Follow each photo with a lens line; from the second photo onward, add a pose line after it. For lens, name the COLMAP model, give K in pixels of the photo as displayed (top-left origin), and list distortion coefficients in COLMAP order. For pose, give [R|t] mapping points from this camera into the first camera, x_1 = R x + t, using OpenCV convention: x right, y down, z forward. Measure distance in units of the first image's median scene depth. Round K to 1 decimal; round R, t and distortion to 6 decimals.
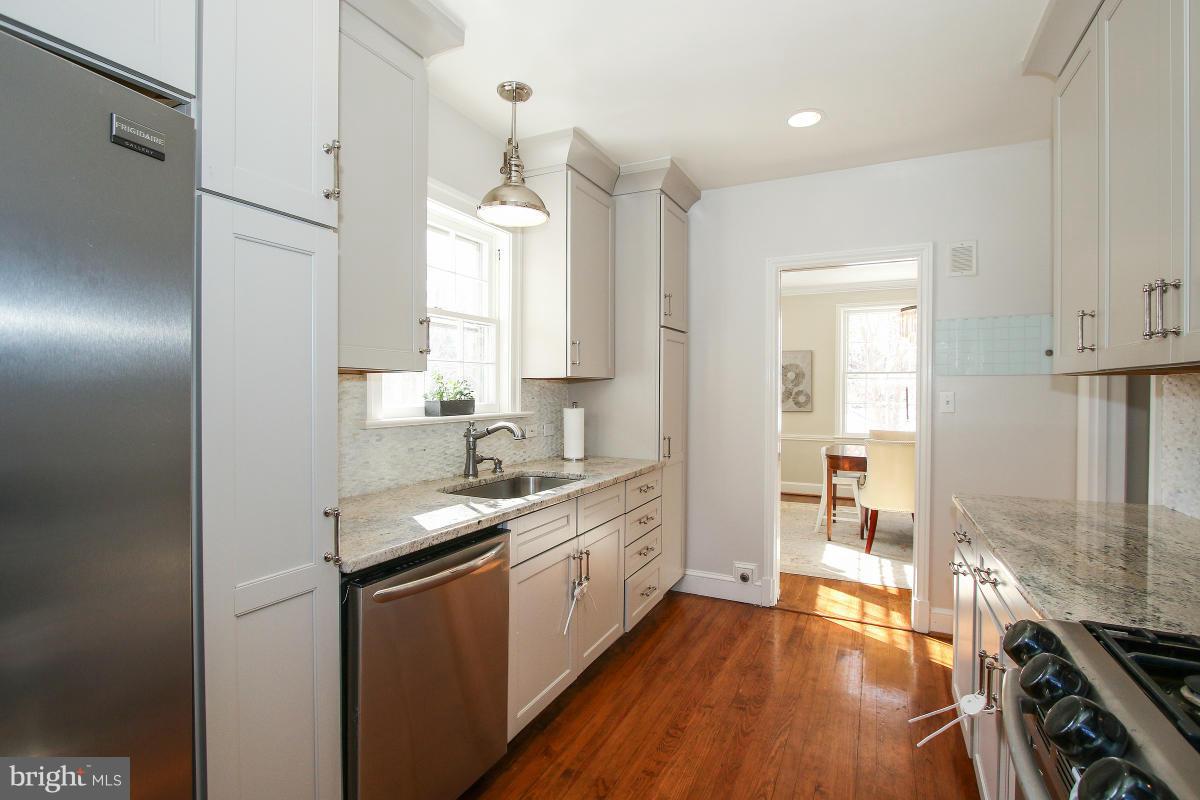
lens RADIAL K [[569.4, 0, 600.0], [0, 569.4, 400.0], [0, 0, 1]] dist [-0.013291, -0.000011]
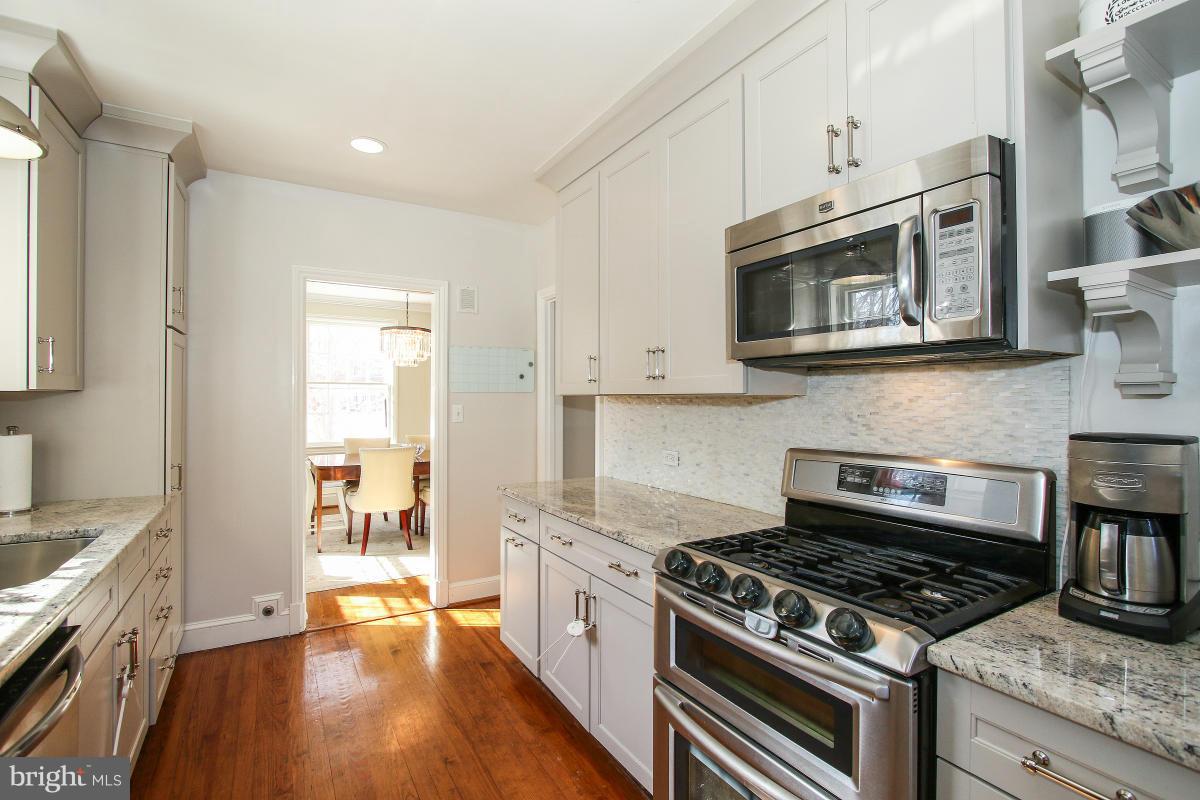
lens RADIAL K [[558.0, 0, 600.0], [0, 558.0, 400.0], [0, 0, 1]] dist [-0.002144, -0.000213]
pose [[0.551509, -0.003980, 0.834160, -0.206038], [0.012729, 0.999912, -0.003645, -0.015412], [-0.834072, 0.012629, 0.551511, 0.065952]]
